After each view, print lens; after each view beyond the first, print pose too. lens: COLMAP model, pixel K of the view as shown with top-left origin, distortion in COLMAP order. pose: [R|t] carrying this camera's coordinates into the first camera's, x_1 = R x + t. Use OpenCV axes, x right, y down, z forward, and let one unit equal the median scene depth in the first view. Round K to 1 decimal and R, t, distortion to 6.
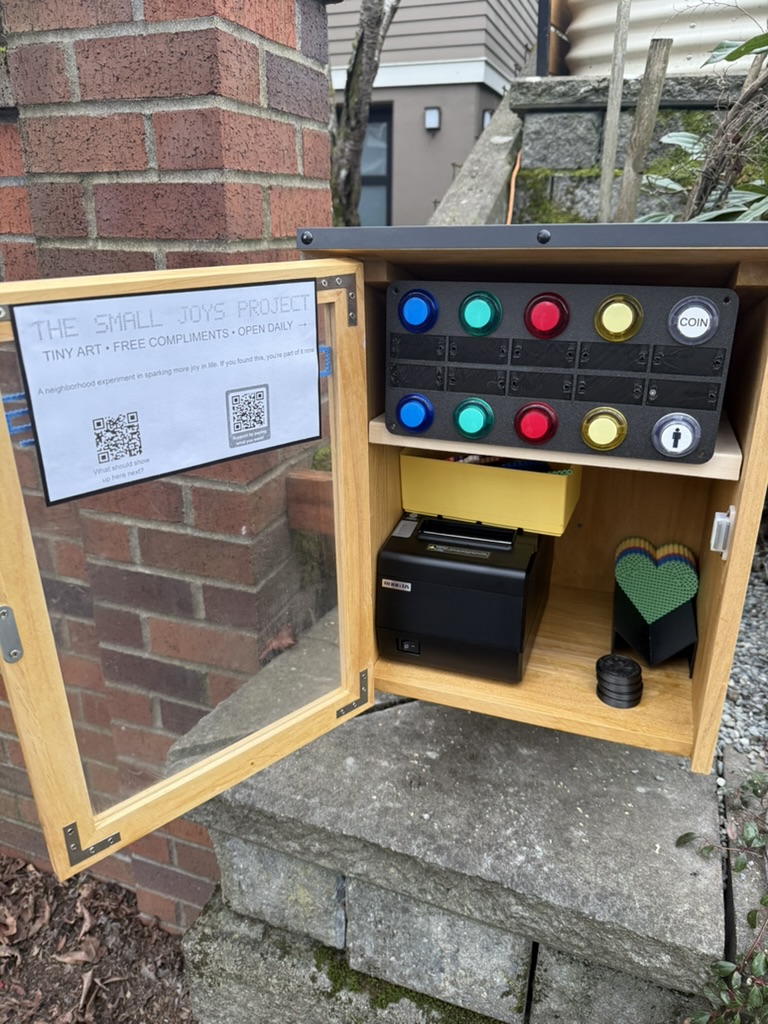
lens RADIAL K [[763.2, 0, 384.9], [0, 763.2, 517.8], [0, 0, 1]] dist [0.036780, -0.038775]
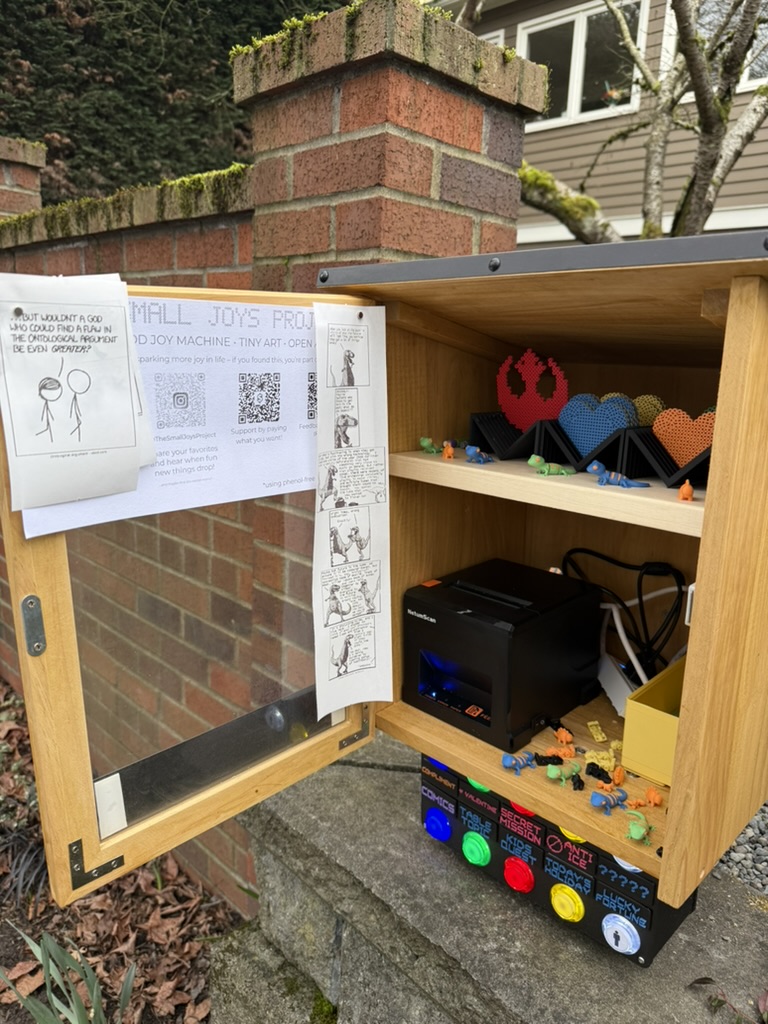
lens RADIAL K [[763.2, 0, 366.7], [0, 763.2, 508.3], [0, 0, 1]] dist [0.036780, -0.038775]
pose [[0.904088, 0.127559, -0.407864, 0.280298], [-0.195984, 0.971889, -0.130468, 0.077657], [0.379756, 0.197889, 0.903673, 0.032475]]
